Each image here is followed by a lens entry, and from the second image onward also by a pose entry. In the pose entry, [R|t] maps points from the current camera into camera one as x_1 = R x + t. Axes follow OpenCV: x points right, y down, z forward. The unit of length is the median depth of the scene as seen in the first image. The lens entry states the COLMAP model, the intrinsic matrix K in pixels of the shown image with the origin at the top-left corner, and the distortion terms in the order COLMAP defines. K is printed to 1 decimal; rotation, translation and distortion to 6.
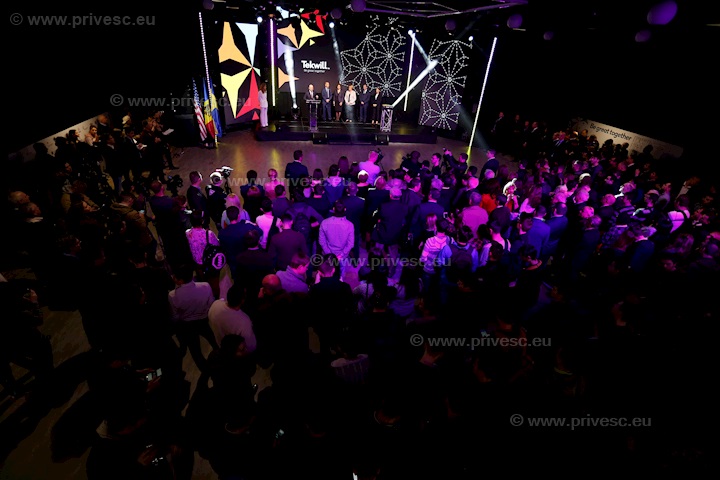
lens RADIAL K [[359.3, 0, 357.7], [0, 359.3, 237.9], [0, 0, 1]] dist [-0.022246, 0.014577]
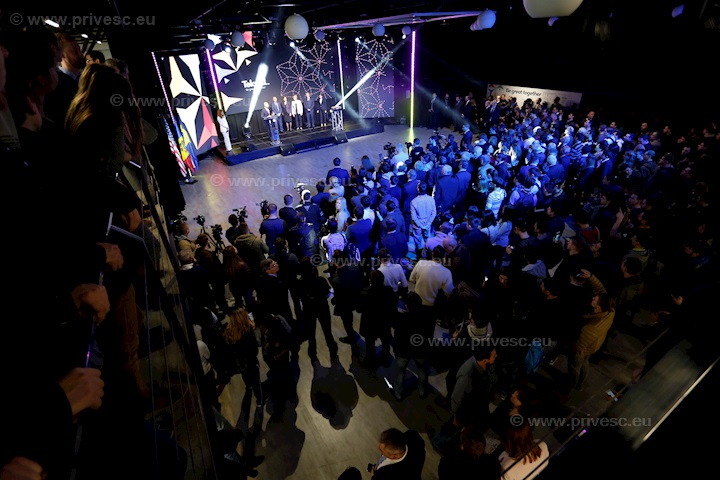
lens RADIAL K [[359.3, 0, 356.5], [0, 359.3, 241.3], [0, 0, 1]] dist [-0.022246, 0.014577]
pose [[0.933753, -0.279976, 0.222979, -0.224721], [0.277035, 0.959804, 0.045023, -0.009042], [-0.226622, 0.019733, 0.973783, -0.073089]]
